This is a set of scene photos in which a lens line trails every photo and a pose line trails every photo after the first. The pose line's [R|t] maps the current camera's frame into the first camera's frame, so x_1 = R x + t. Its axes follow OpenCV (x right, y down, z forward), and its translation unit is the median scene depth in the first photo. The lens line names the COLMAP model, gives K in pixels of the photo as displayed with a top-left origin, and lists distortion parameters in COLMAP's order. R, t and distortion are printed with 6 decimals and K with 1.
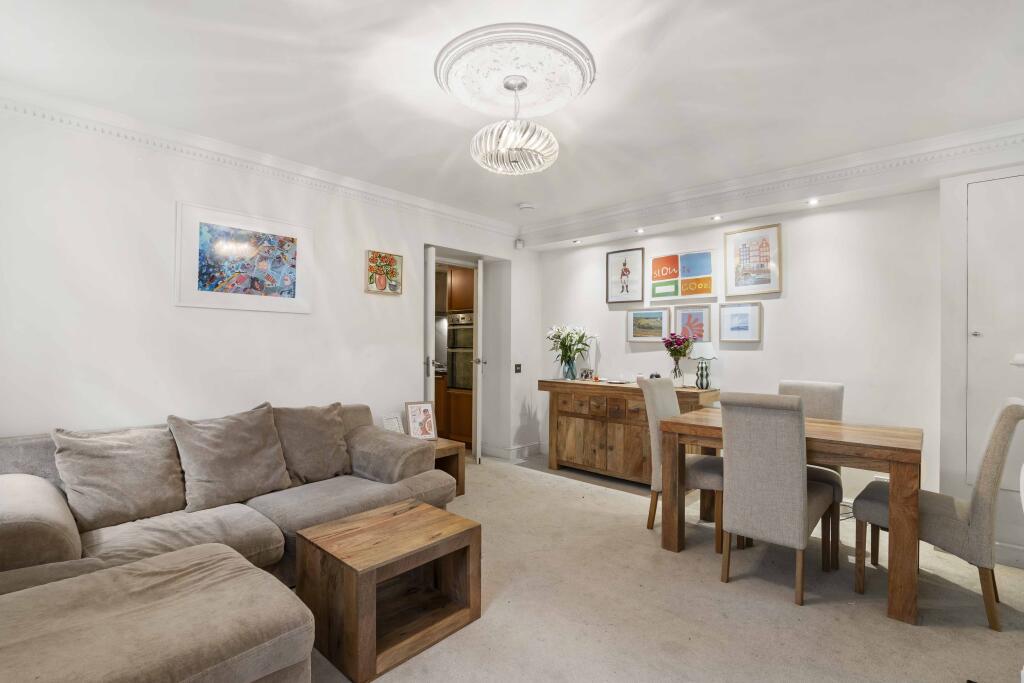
lens RADIAL K [[480.4, 0, 512.0], [0, 480.4, 341.5], [0, 0, 1]] dist [-0.014154, 0.001703]
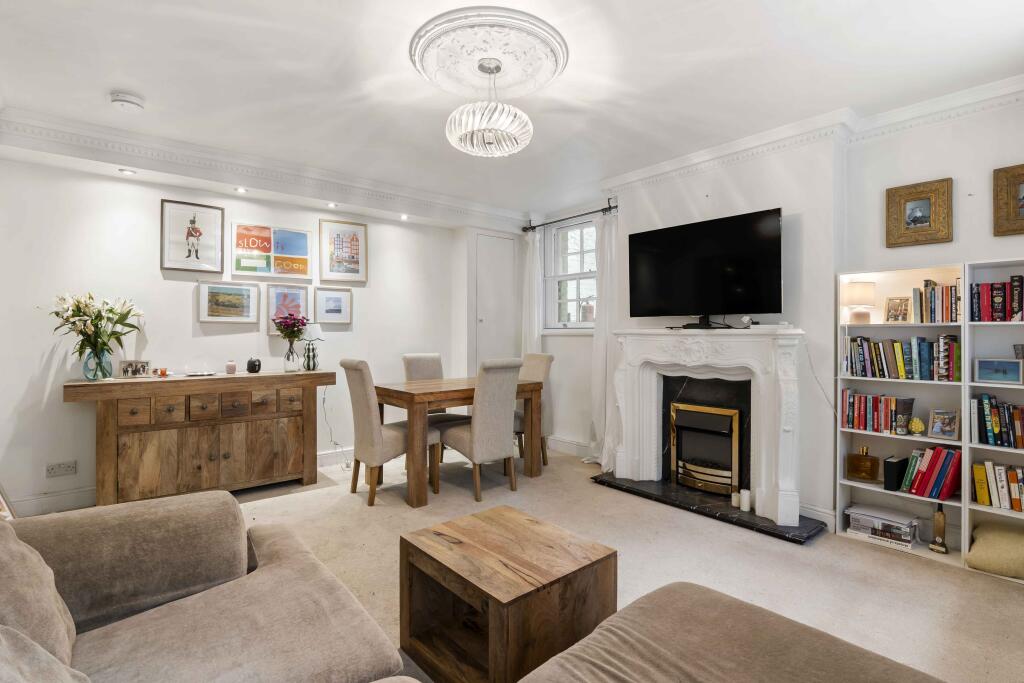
lens RADIAL K [[480.4, 0, 512.0], [0, 480.4, 341.5], [0, 0, 1]] dist [-0.014154, 0.001703]
pose [[0.123840, -0.025258, 0.991981, -0.542028], [-0.005929, 0.999639, 0.026193, 0.009796], [-0.992285, -0.009125, 0.123645, 0.457450]]
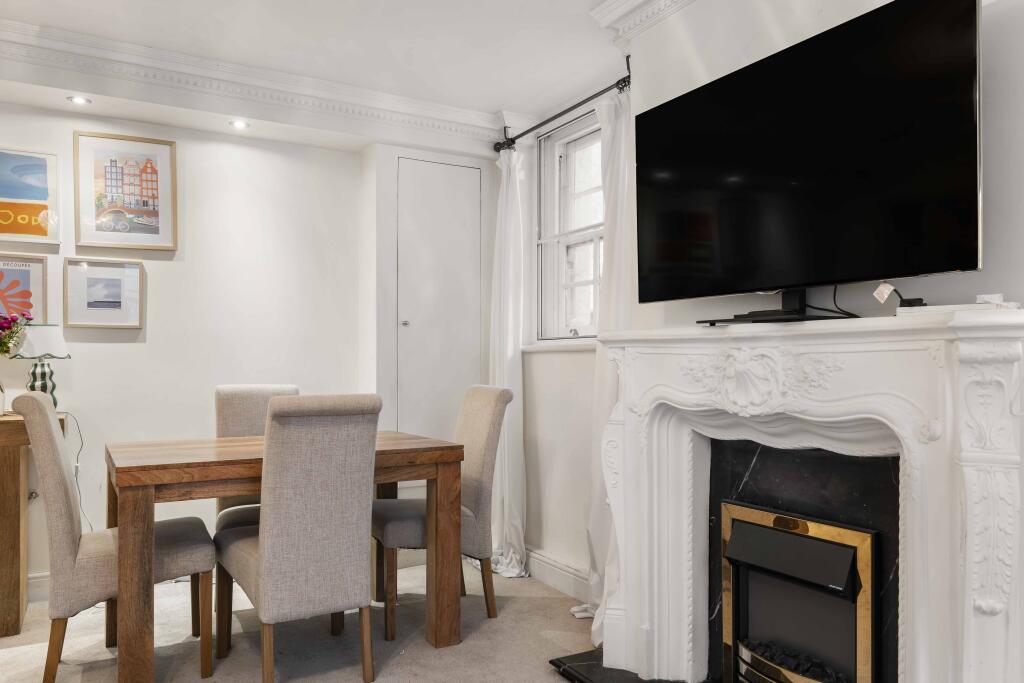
lens RADIAL K [[732.0, 0, 510.6], [0, 732.0, 366.0], [0, 0, 1]] dist [0.003215, -0.001190]
pose [[0.299310, -0.013808, 0.954056, -0.219349], [-0.004804, 0.999861, 0.015978, 0.029870], [-0.954144, -0.009365, 0.299202, 0.262130]]
